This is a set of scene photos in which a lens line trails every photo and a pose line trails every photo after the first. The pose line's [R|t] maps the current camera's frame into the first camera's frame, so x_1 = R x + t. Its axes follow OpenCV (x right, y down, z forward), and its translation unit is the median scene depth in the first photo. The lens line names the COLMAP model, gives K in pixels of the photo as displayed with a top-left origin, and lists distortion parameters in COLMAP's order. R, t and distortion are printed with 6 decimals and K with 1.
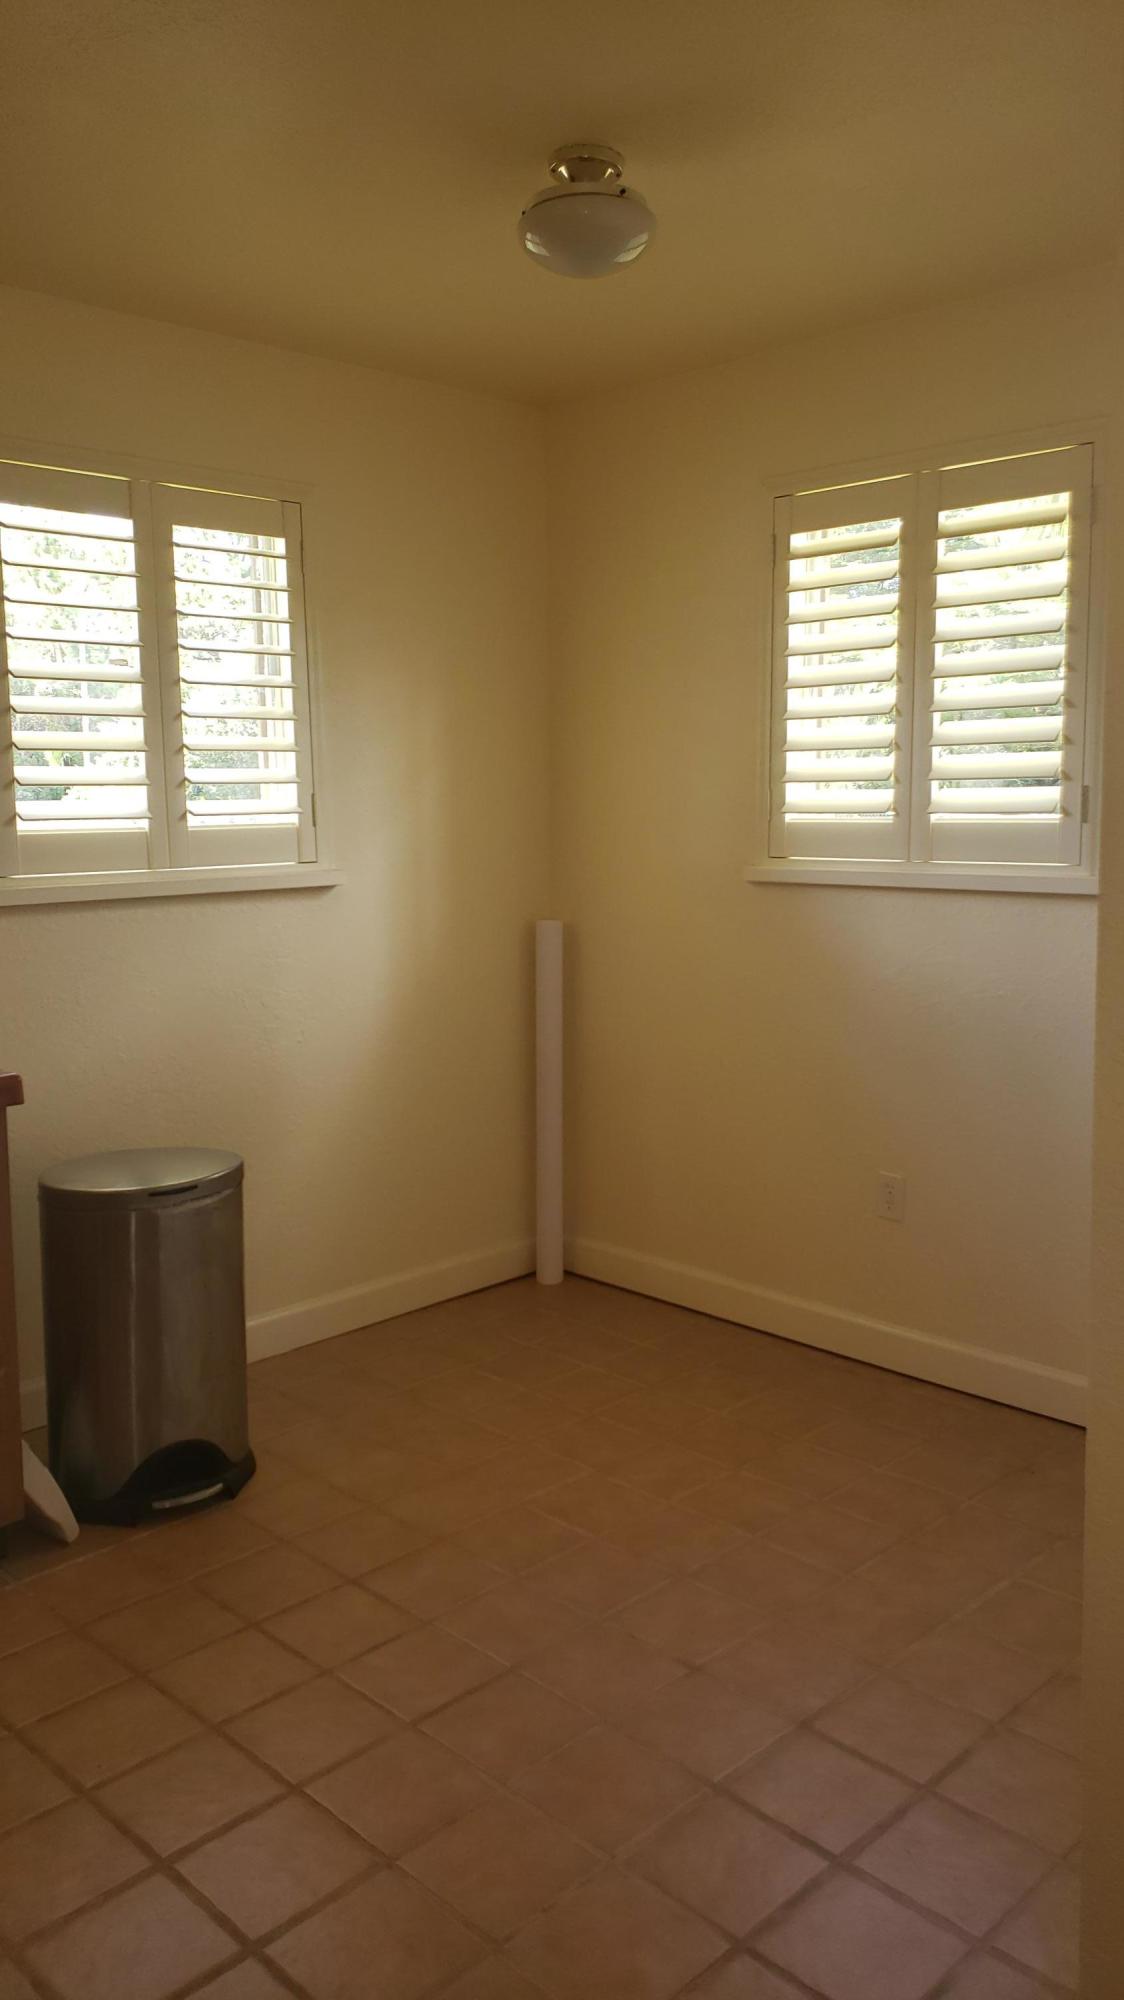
lens RADIAL K [[1544.3, 0, 549.1], [0, 1544.3, 1007.2], [0, 0, 1]] dist [0.023522, -0.061223]
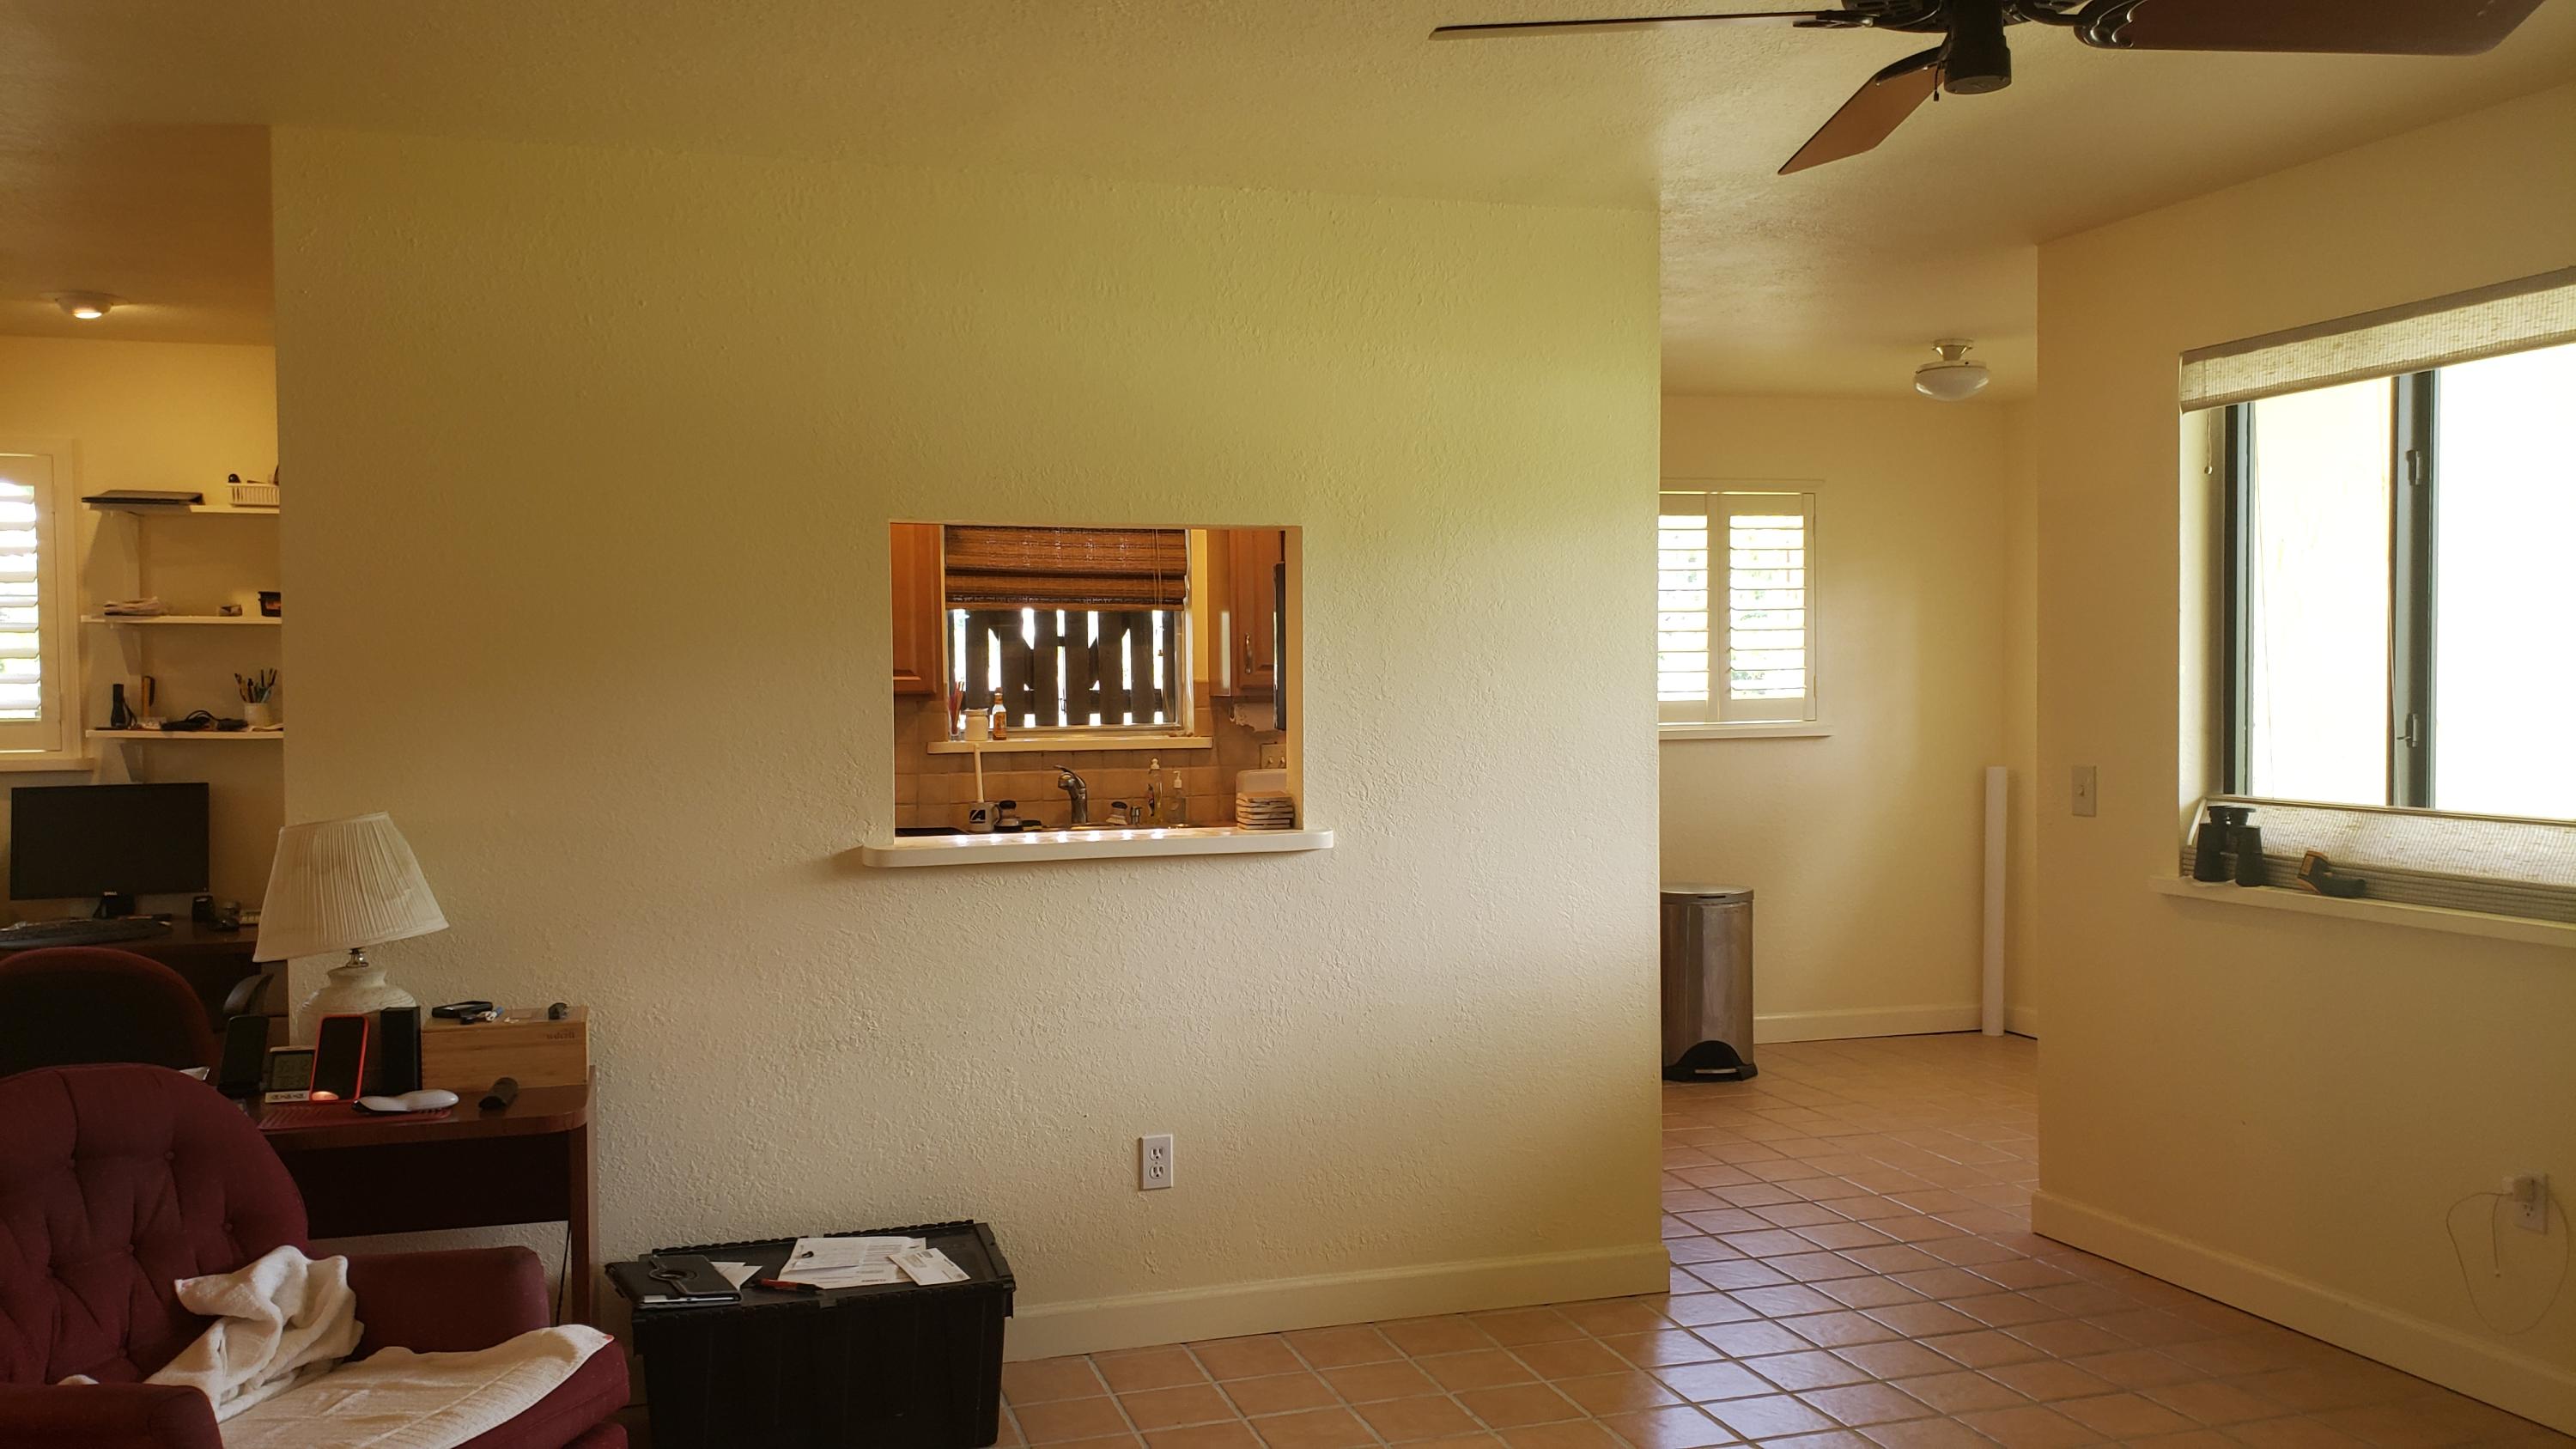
lens RADIAL K [[1989.3, 0, 1272.7], [0, 1989.3, 718.9], [0, 0, 1]] dist [0.023522, -0.061223]
pose [[0.888671, 0.012148, -0.458384, 0.299773], [-0.061561, 0.993760, -0.093014, 0.131806], [0.454394, 0.110877, 0.883874, -1.079884]]
